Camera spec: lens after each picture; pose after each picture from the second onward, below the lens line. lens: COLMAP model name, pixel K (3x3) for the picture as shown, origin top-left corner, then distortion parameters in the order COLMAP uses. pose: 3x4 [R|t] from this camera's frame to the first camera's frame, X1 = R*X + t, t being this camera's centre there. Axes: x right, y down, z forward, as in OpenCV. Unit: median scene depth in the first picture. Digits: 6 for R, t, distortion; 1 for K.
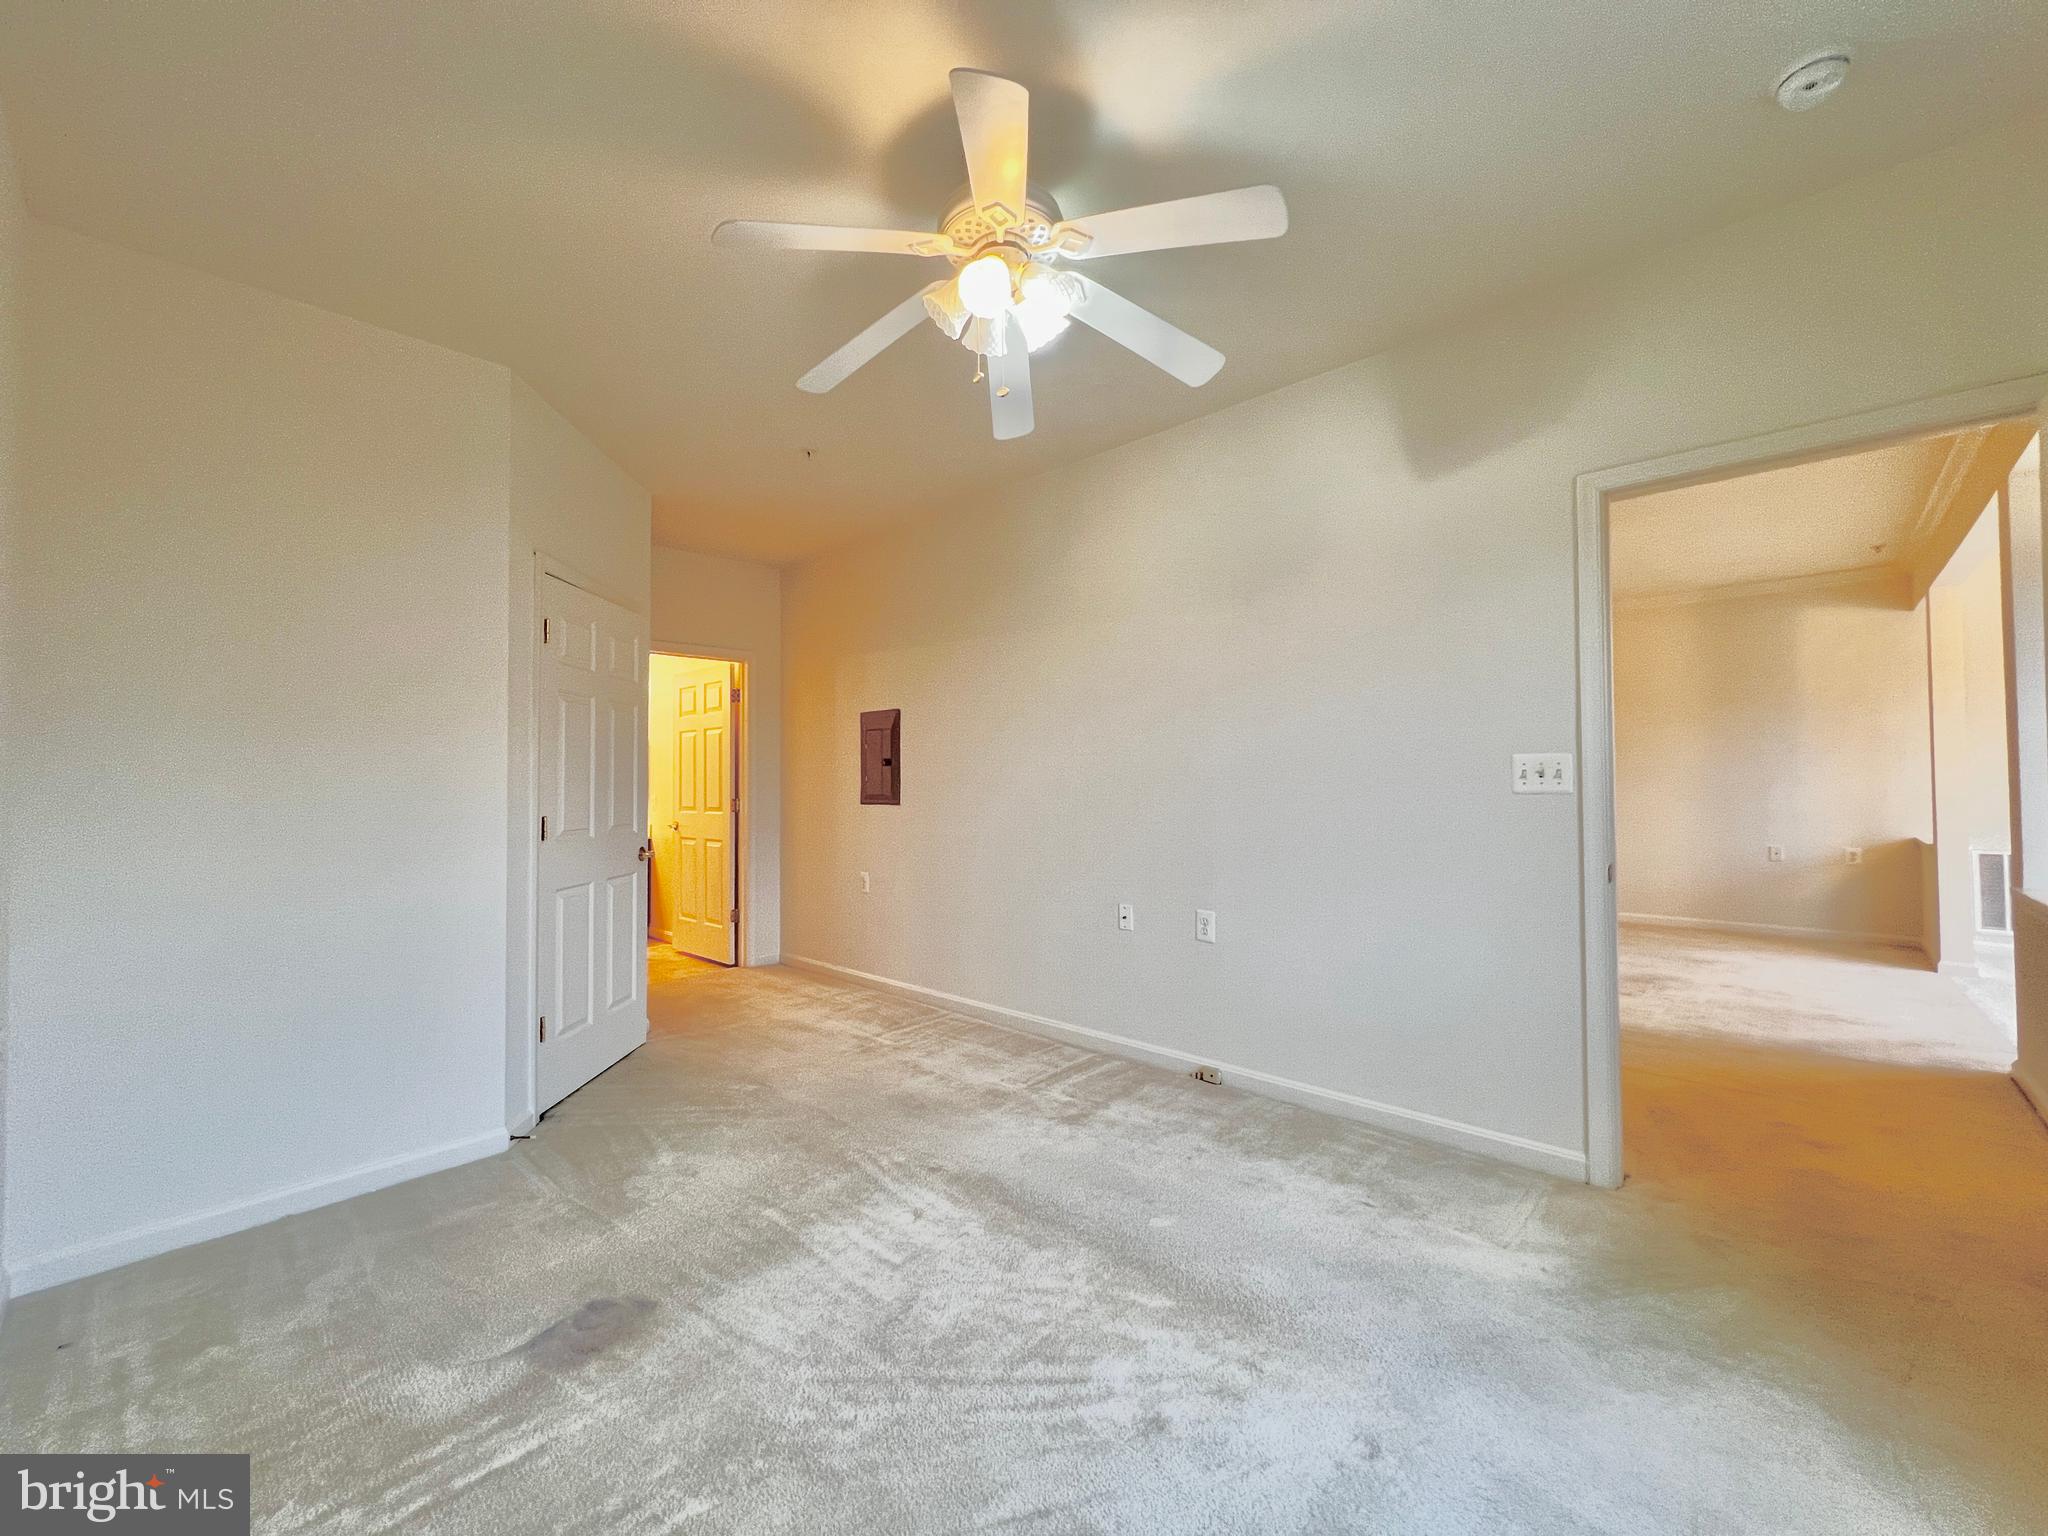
lens RADIAL K [[819.7, 0, 1018.5], [0, 819.7, 759.1], [0, 0, 1]] dist [-0.001815, 0.000191]
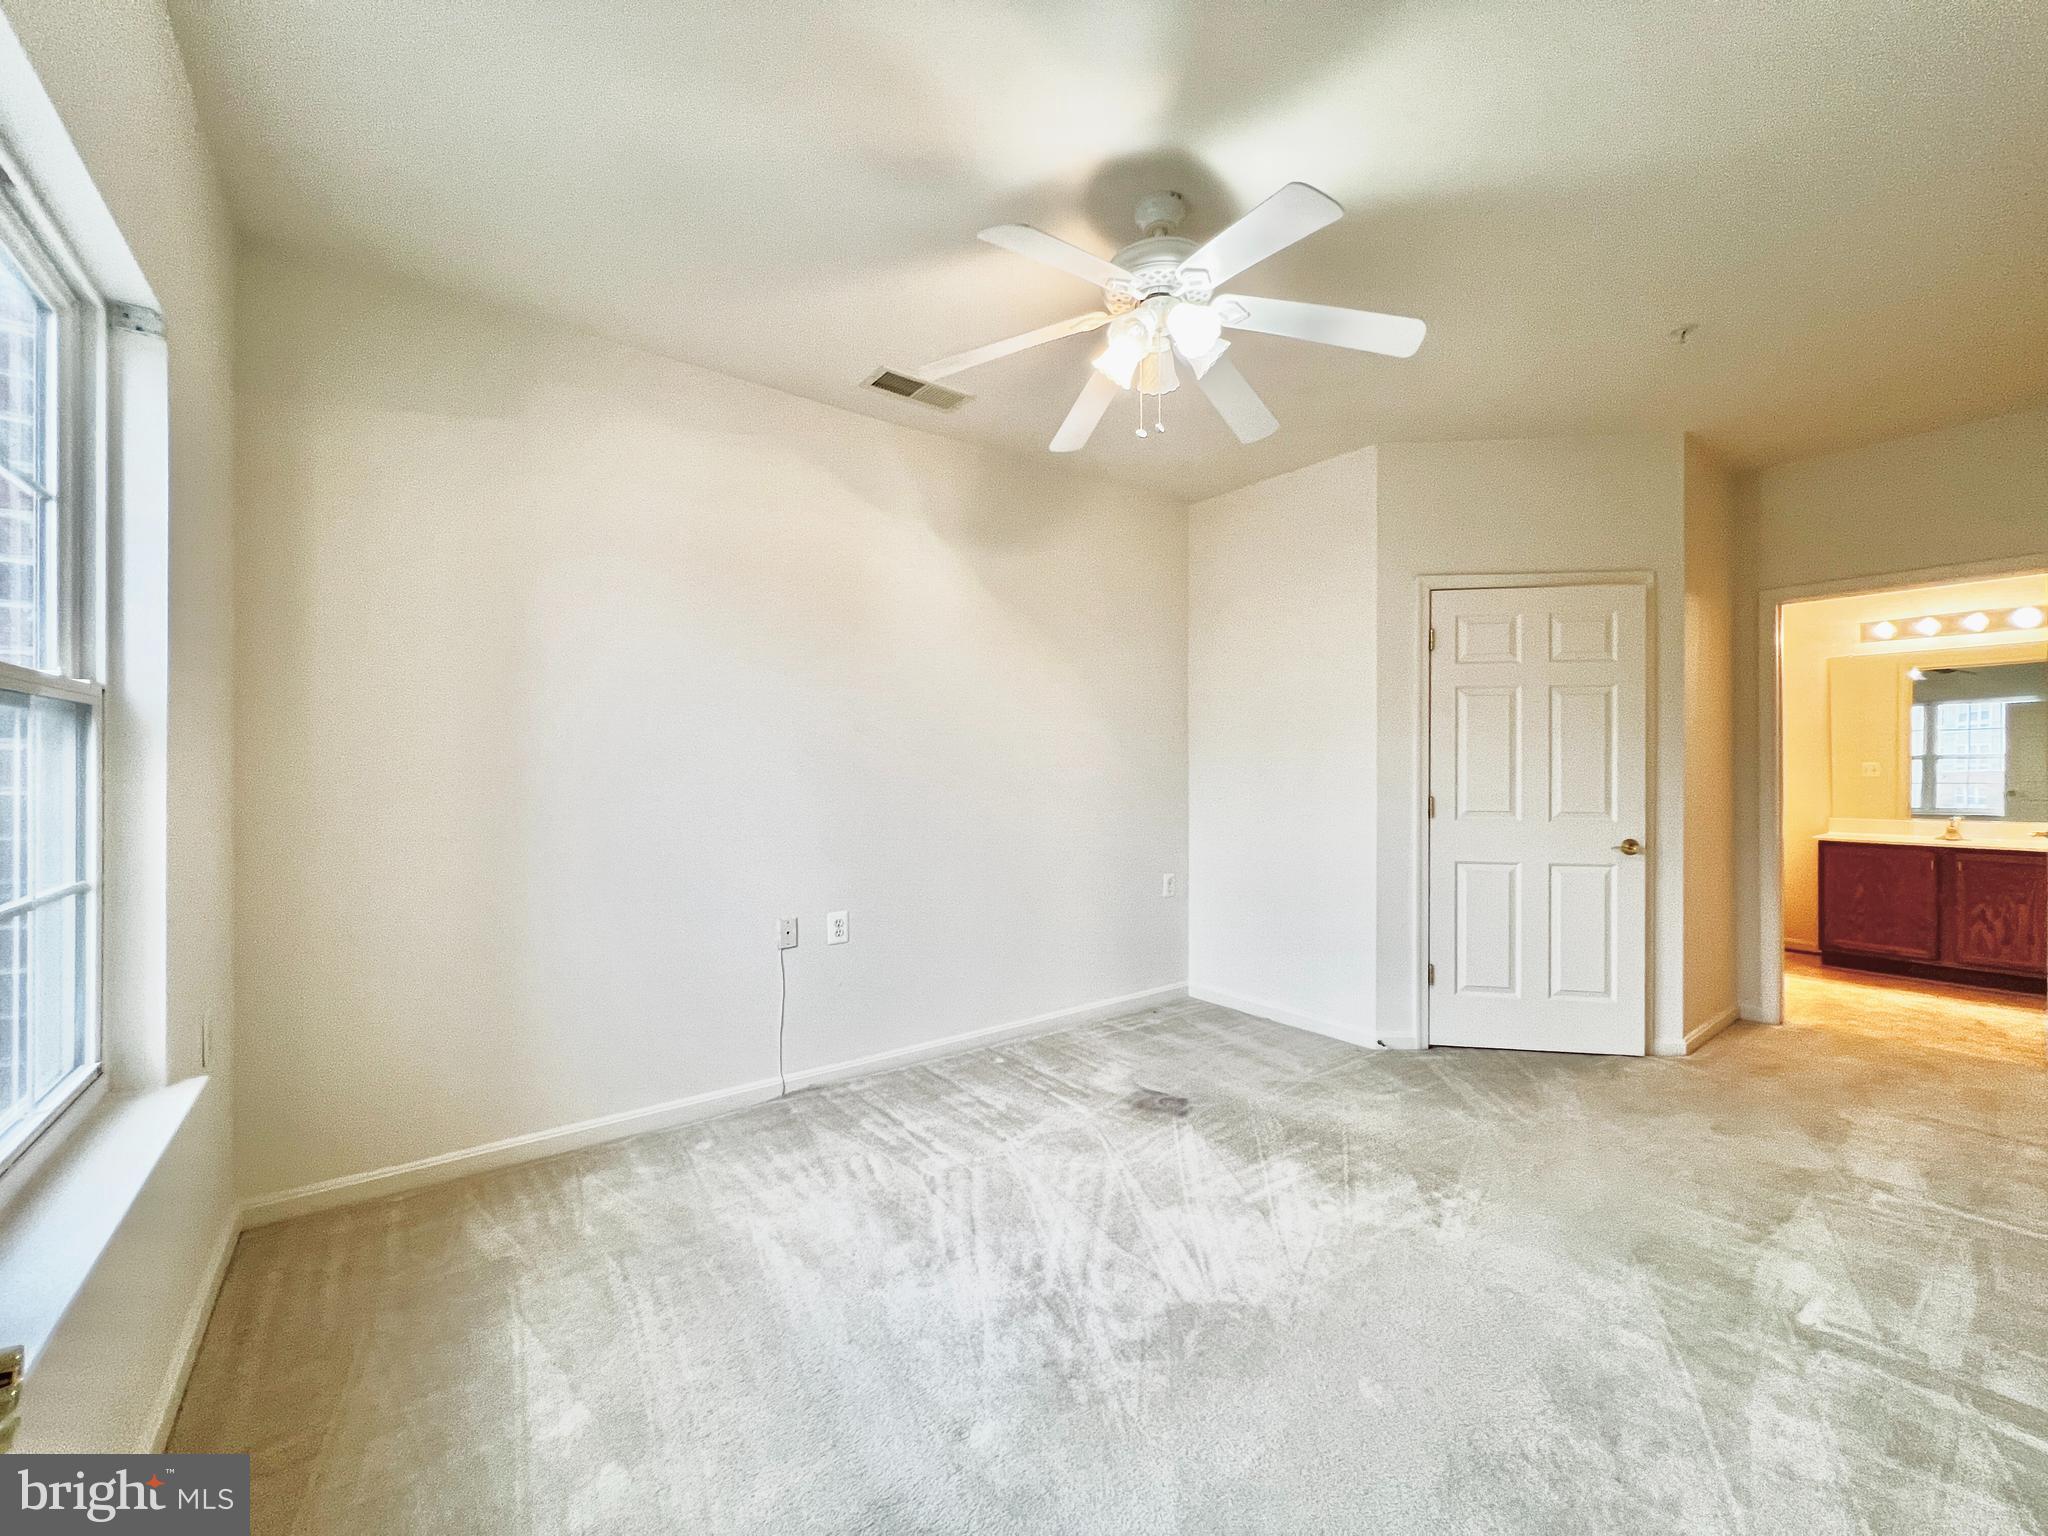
lens RADIAL K [[819.7, 0, 1018.5], [0, 819.7, 759.1], [0, 0, 1]] dist [-0.001815, 0.000191]
pose [[-0.156905, 0.000938, -0.987613, 0.802772], [0.022877, 0.999735, -0.002685, 0.008279], [0.987349, -0.023015, -0.156885, 0.707275]]
